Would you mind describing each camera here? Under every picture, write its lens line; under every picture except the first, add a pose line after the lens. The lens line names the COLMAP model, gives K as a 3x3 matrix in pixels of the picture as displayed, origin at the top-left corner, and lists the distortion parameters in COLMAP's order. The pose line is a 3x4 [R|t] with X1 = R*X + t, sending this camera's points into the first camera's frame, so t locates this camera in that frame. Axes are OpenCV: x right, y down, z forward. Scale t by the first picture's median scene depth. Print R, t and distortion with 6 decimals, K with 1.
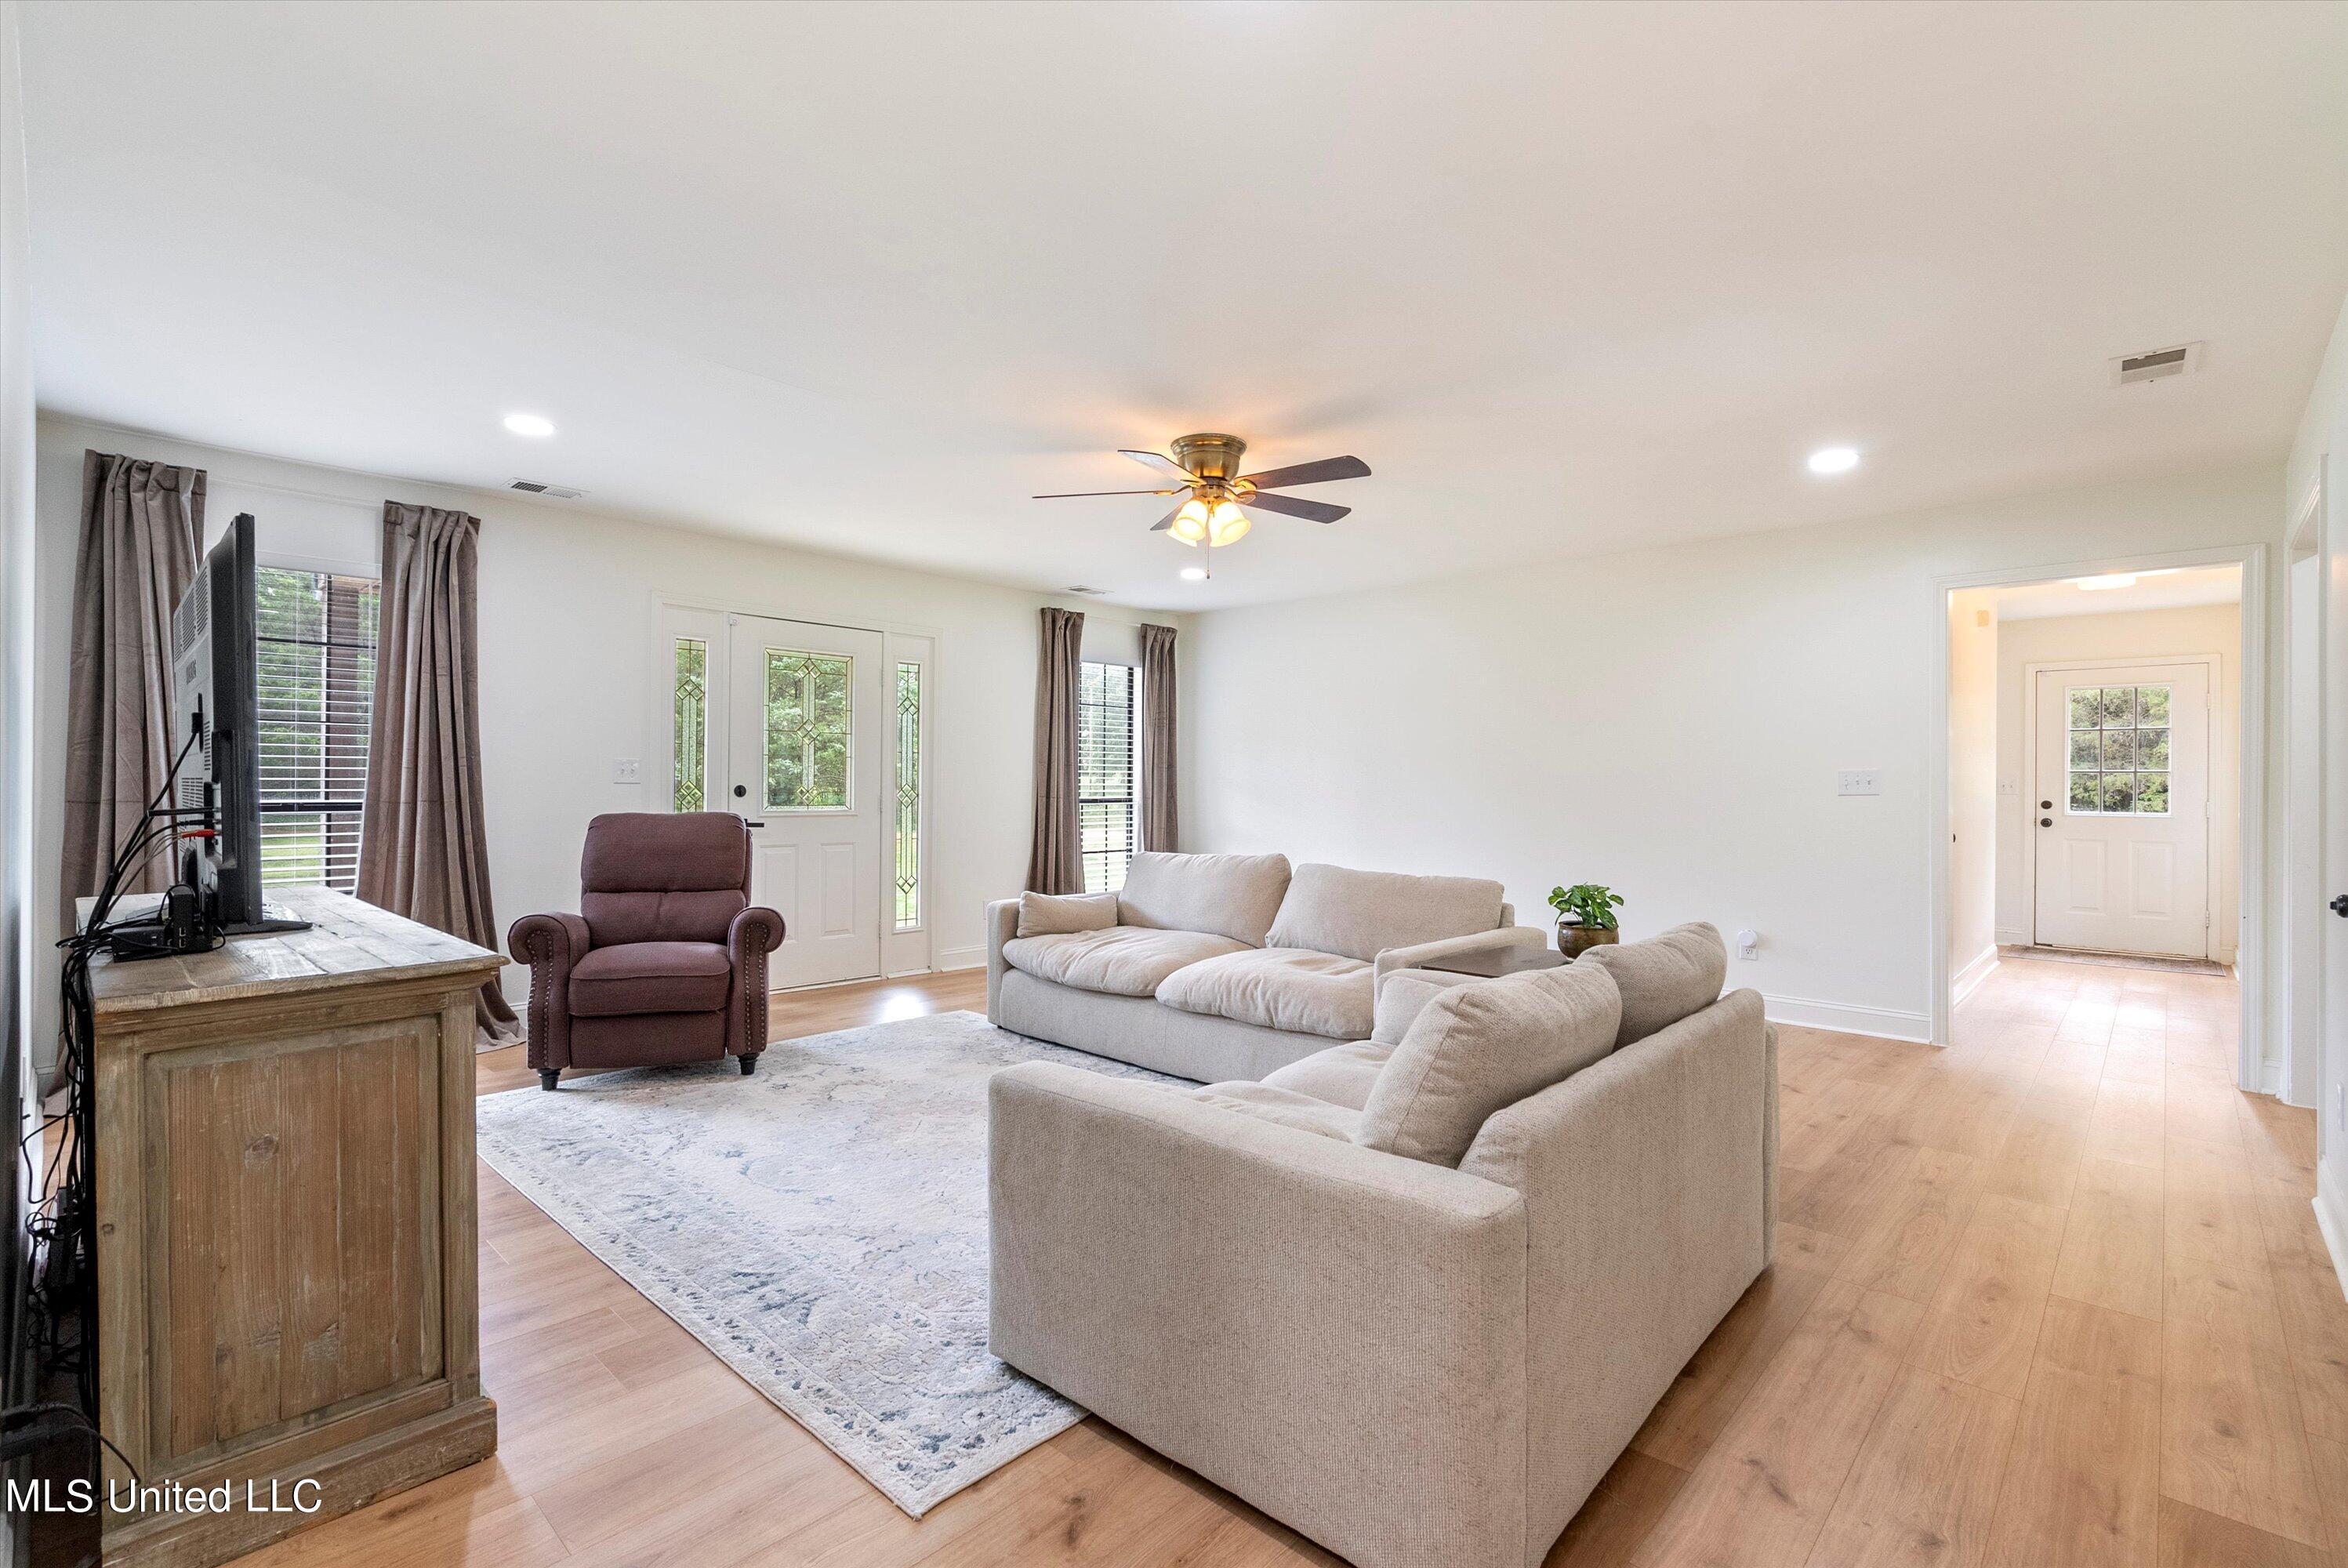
lens RADIAL K [[1071.6, 0, 1174.0], [0, 1071.6, 784.0], [0, 0, 1]] dist [-0.011147, 0.000169]
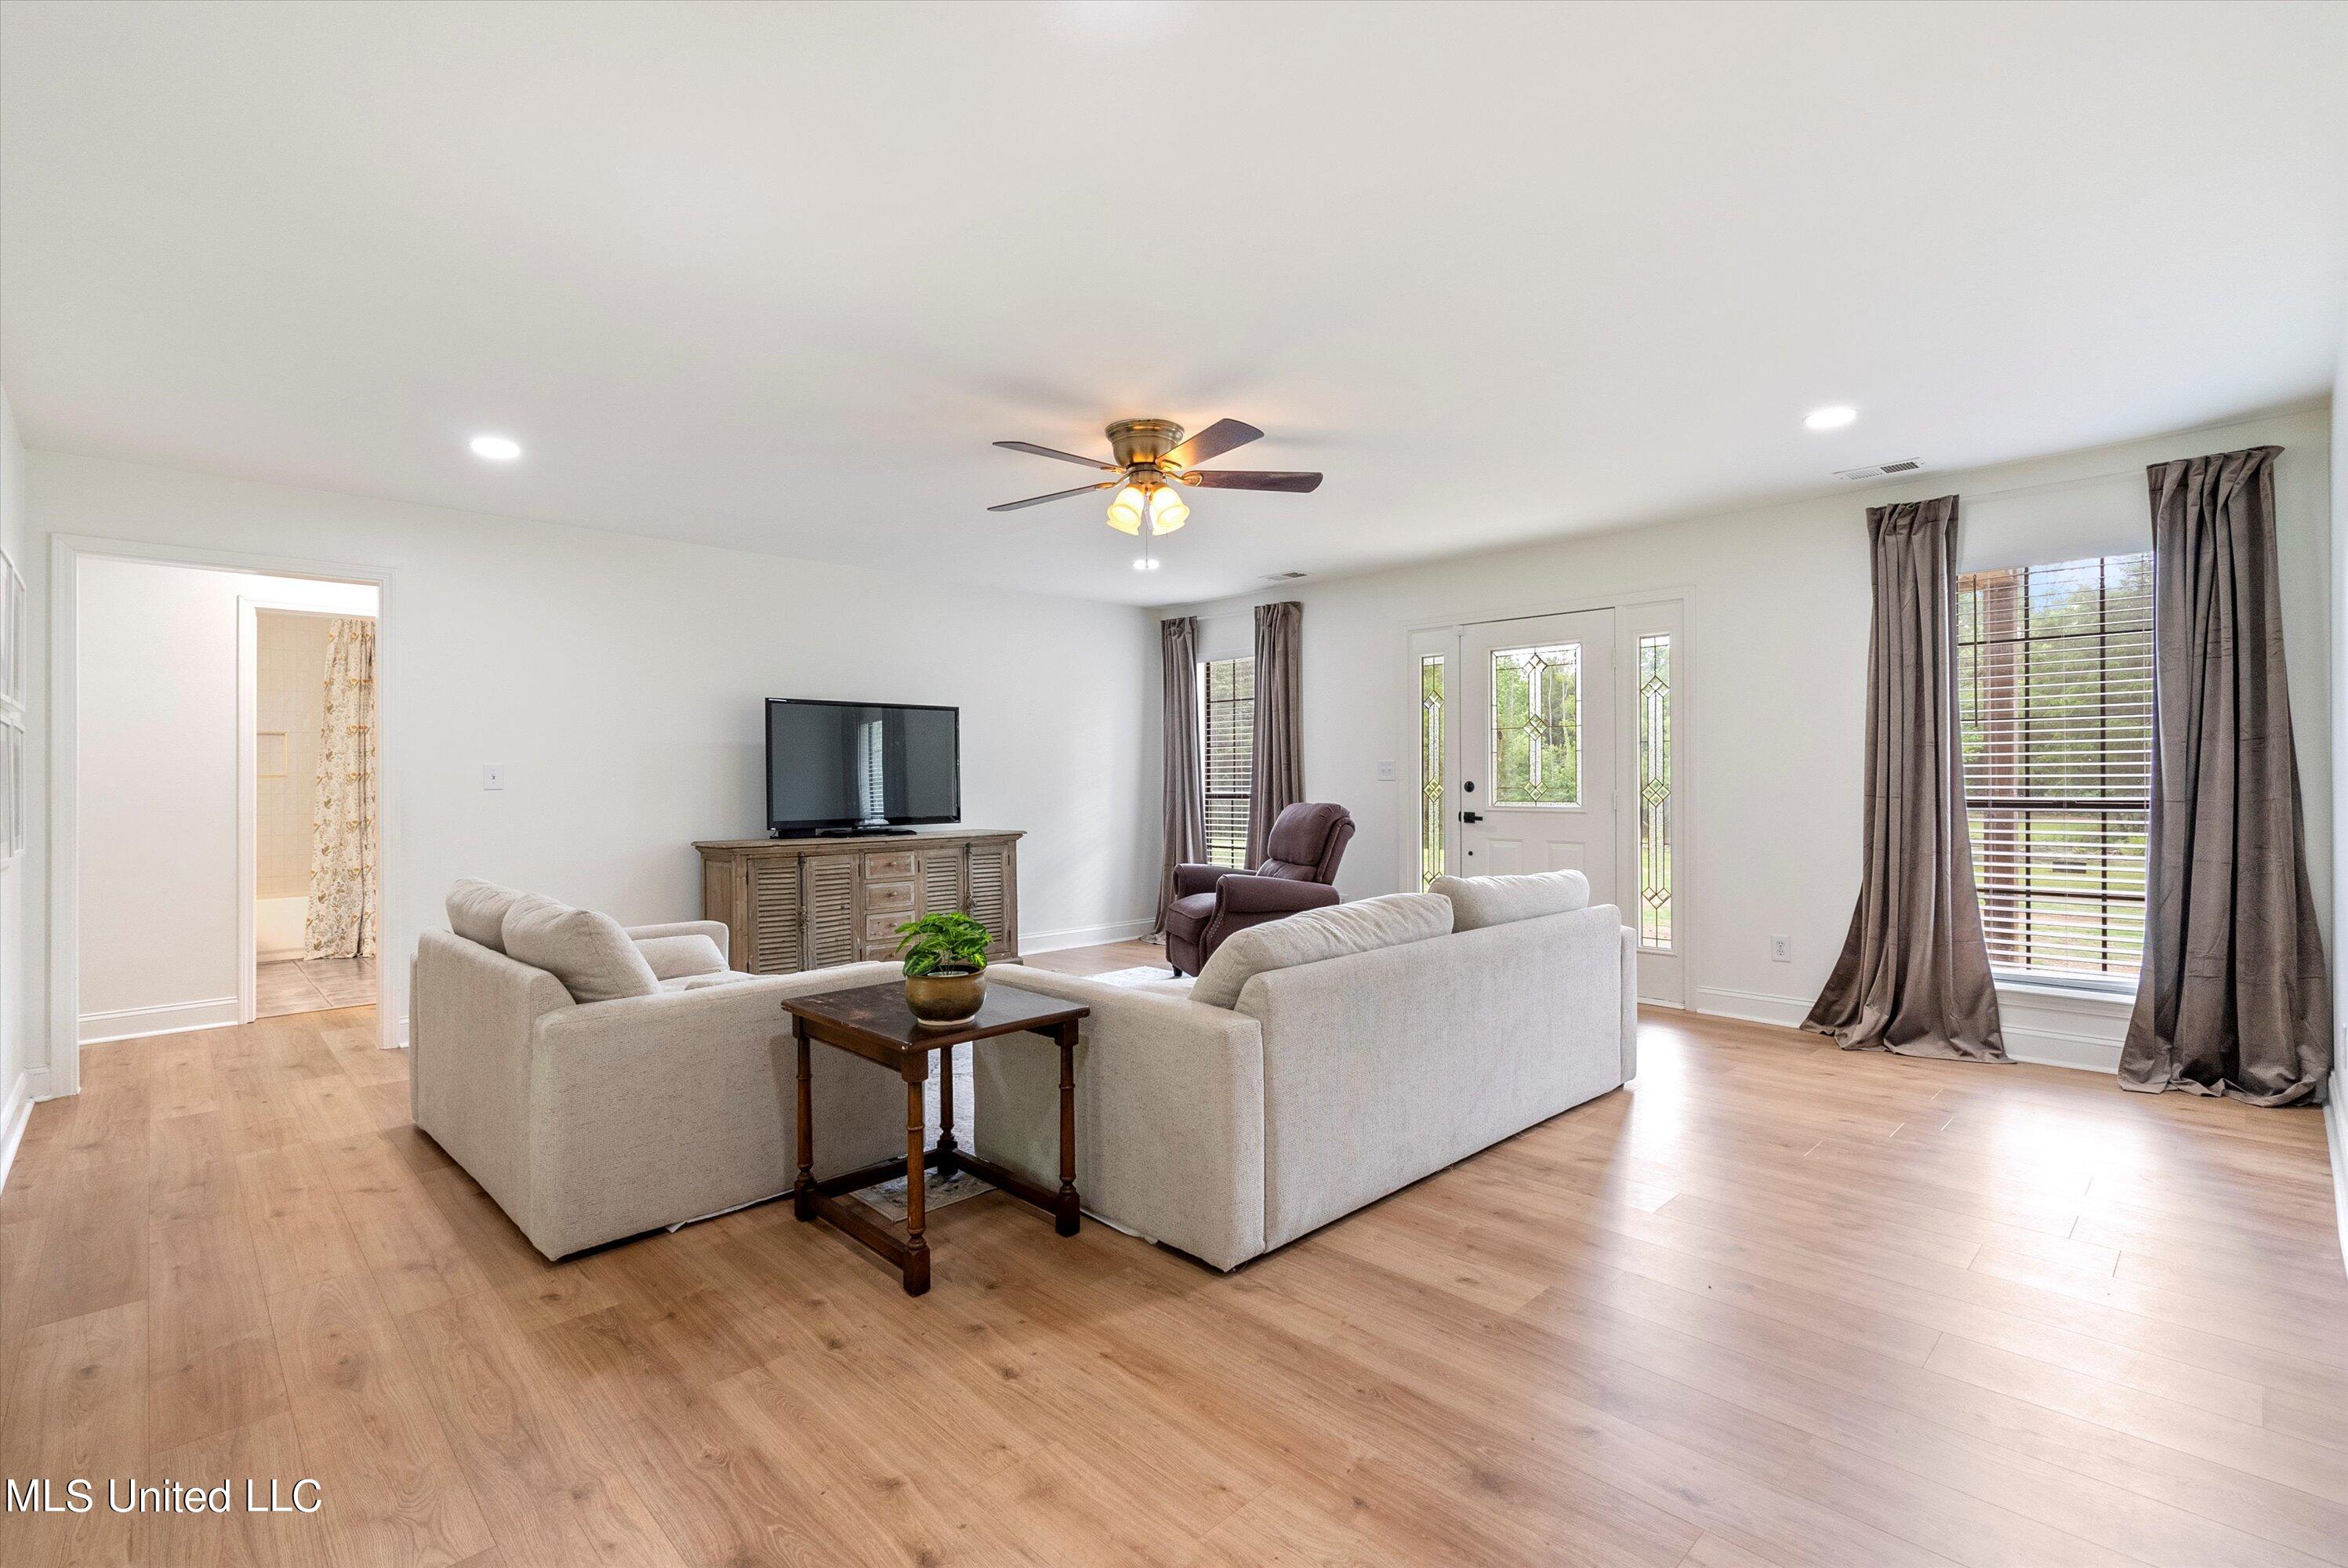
lens RADIAL K [[1079.9, 0, 1174.0], [0, 1079.9, 784.0], [0, 0, 1]] dist [-0.013153, -0.000856]
pose [[-0.053859, -0.003897, -0.998541, 0.863003], [0.006065, 0.999973, -0.004229, 0.007983], [0.998530, -0.006284, -0.053834, 0.927592]]
